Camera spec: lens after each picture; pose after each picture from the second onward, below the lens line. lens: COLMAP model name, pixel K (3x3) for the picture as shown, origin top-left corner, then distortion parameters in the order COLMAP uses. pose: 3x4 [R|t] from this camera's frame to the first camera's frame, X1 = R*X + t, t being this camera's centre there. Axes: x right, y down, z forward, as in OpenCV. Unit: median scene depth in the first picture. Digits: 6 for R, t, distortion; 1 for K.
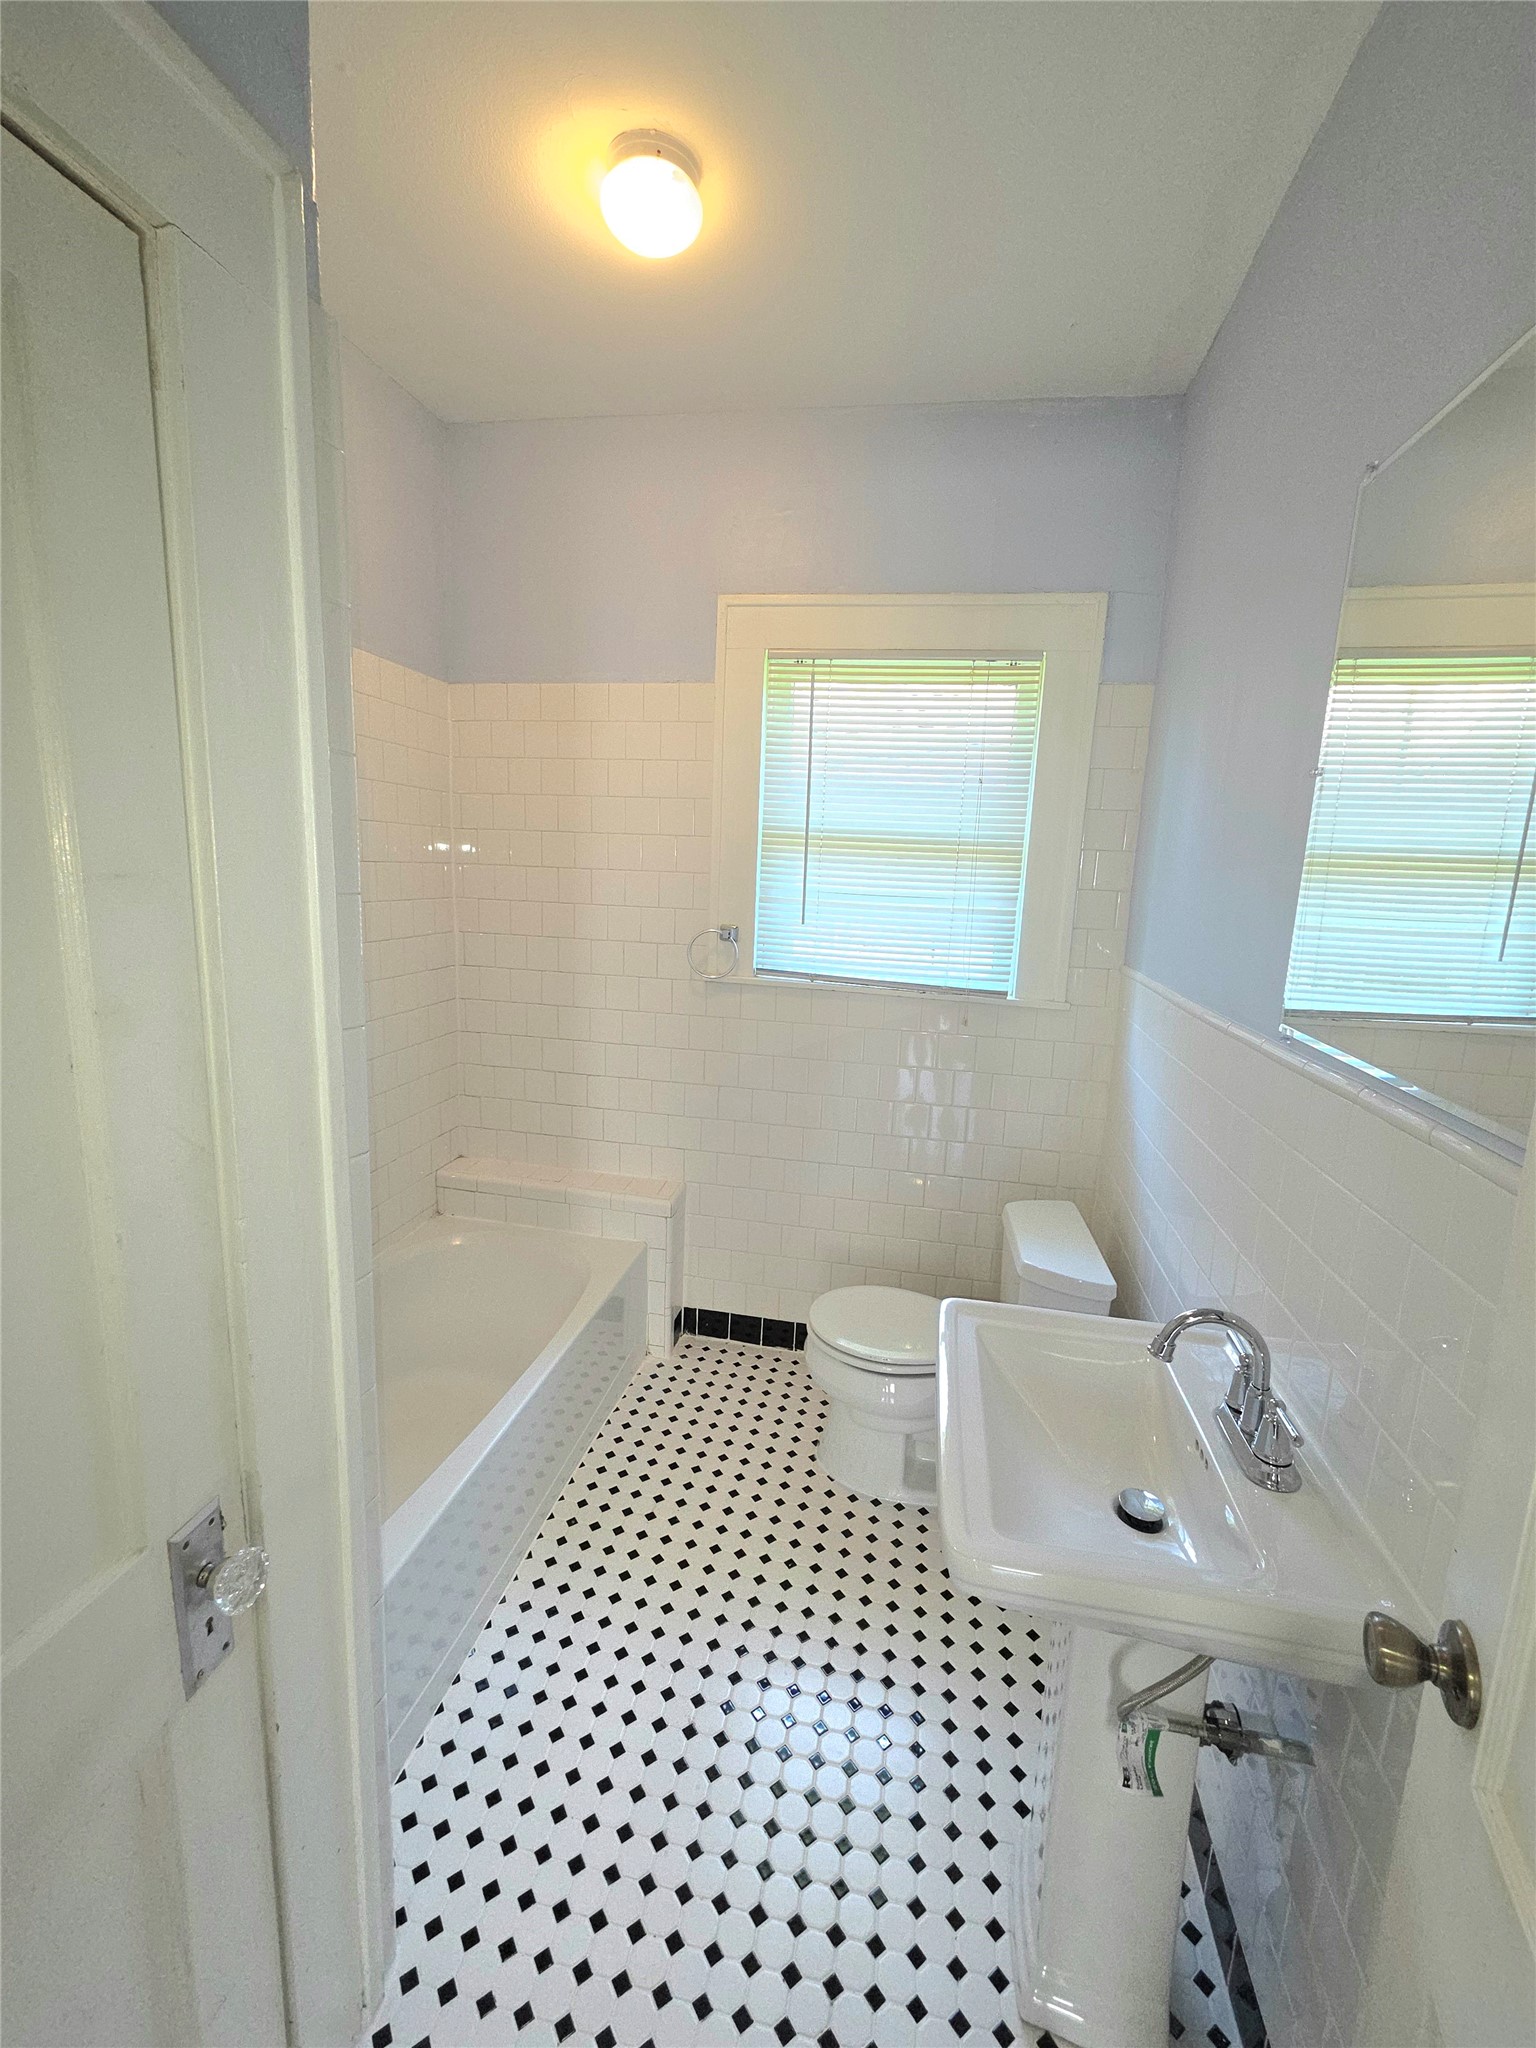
lens RADIAL K [[838.3, 0, 798.4], [0, 838.3, 1006.9], [0, 0, 1]] dist [-0.000827, 0.001724]
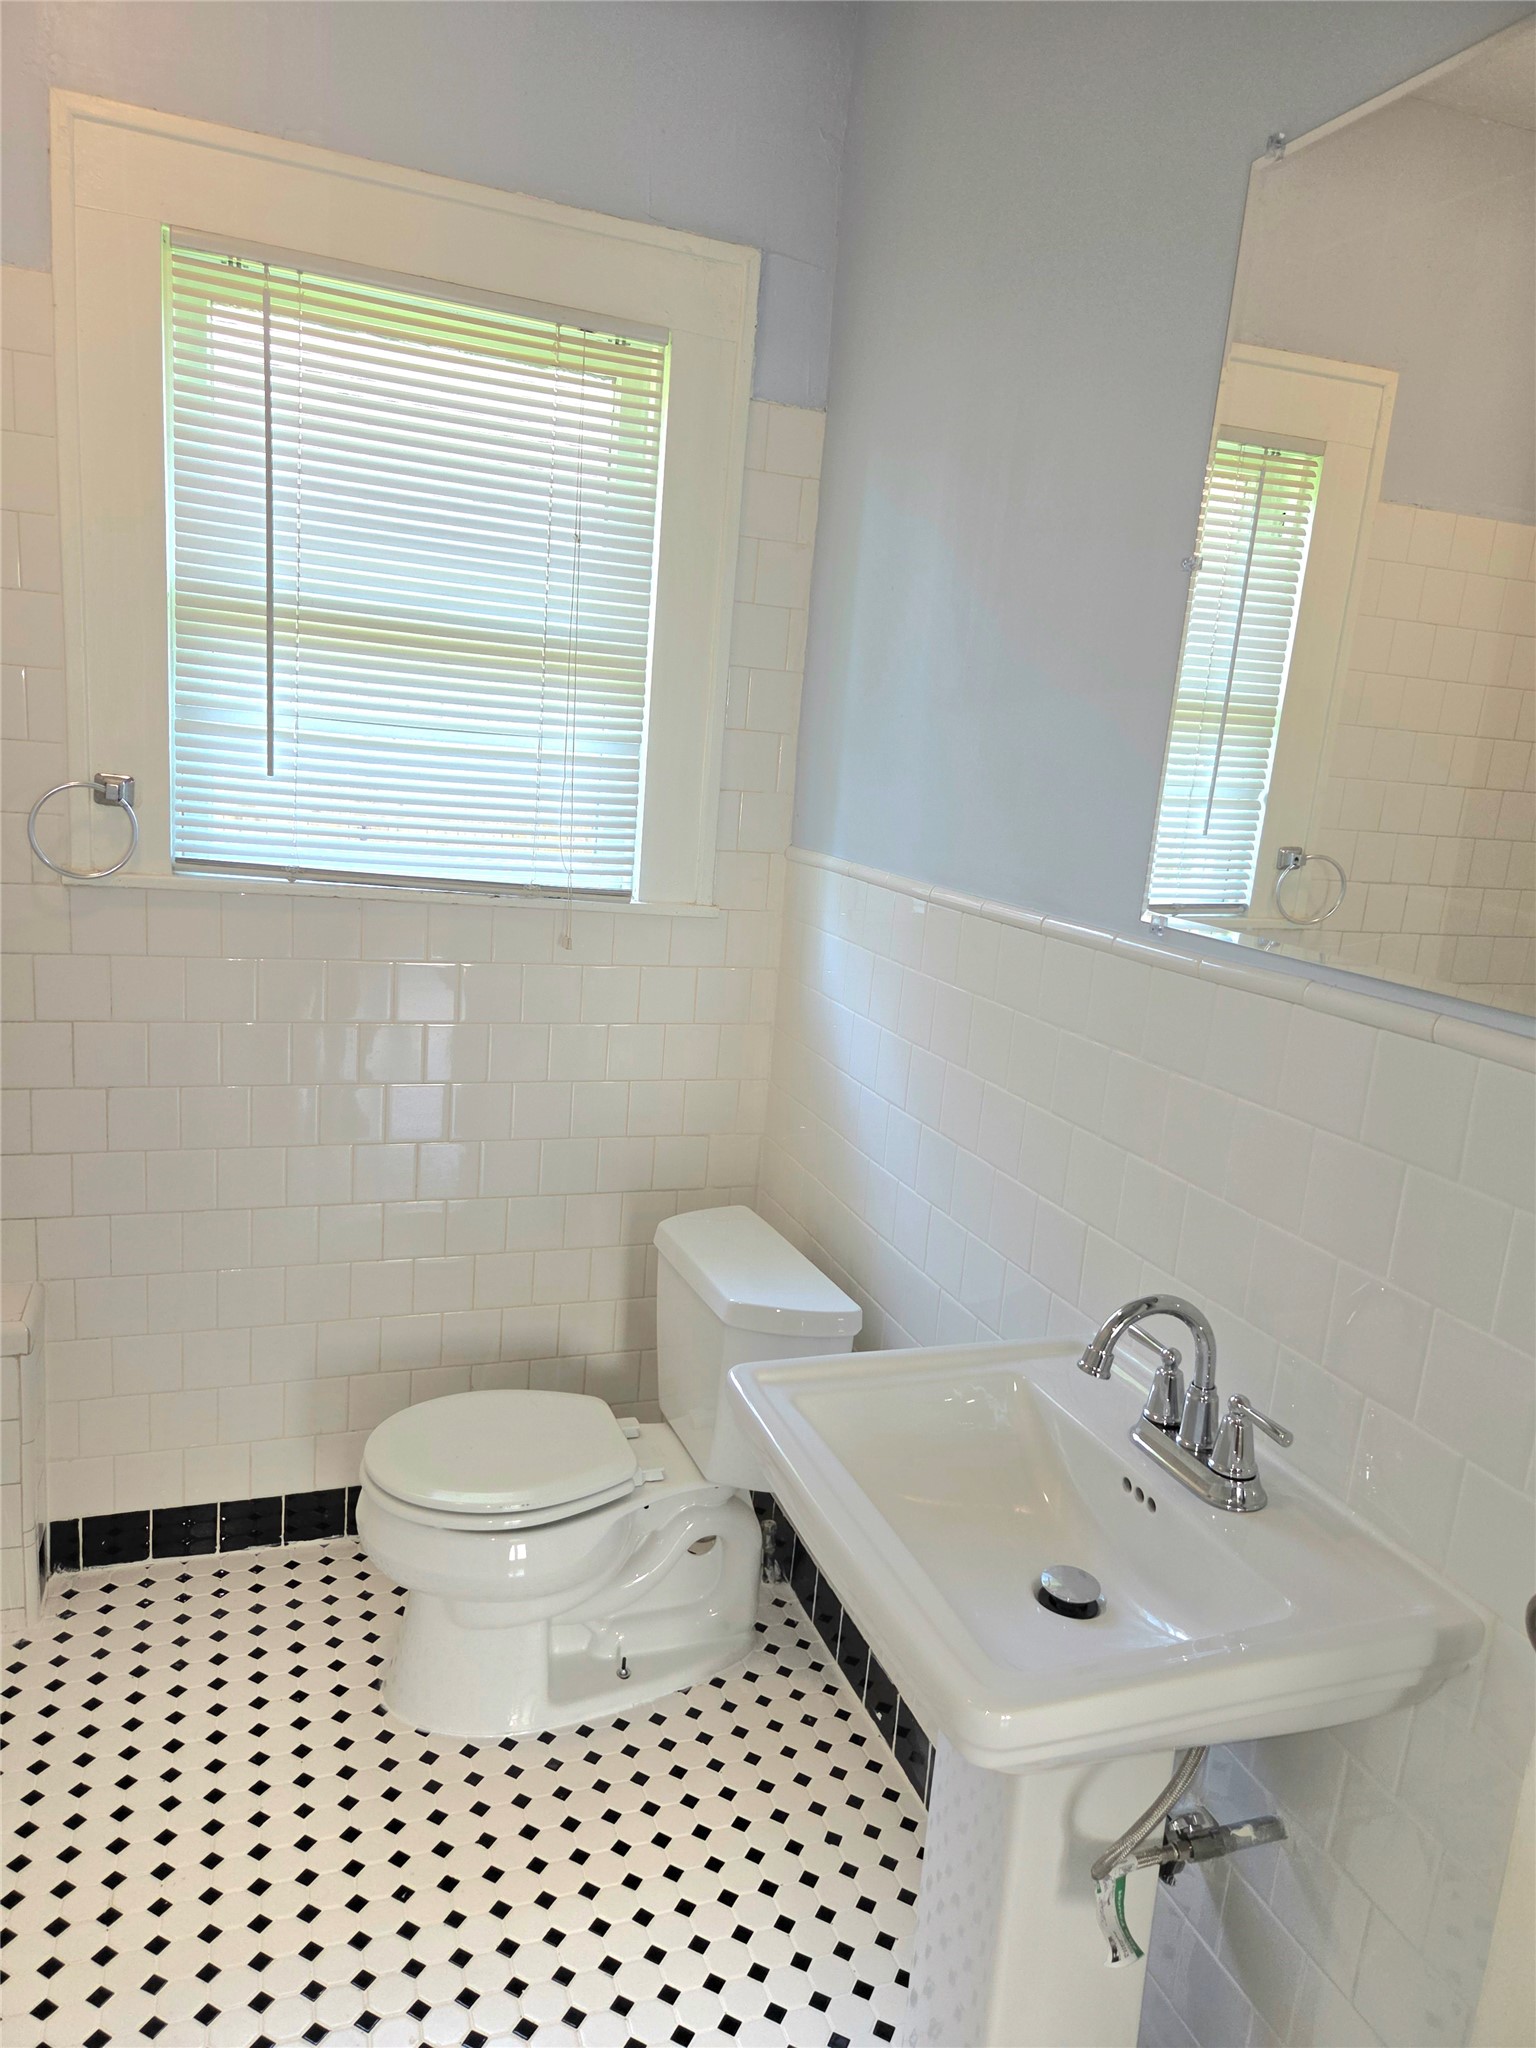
lens RADIAL K [[1360.1, 0, 779.9], [0, 1360.1, 1024.6], [0, 0, 1]] dist [0.064797, -0.040076]
pose [[0.863621, -0.076647, 0.498281, -0.177426], [0.042418, 0.995918, 0.079677, 0.005374], [-0.502354, -0.047675, 0.863347, 0.063894]]
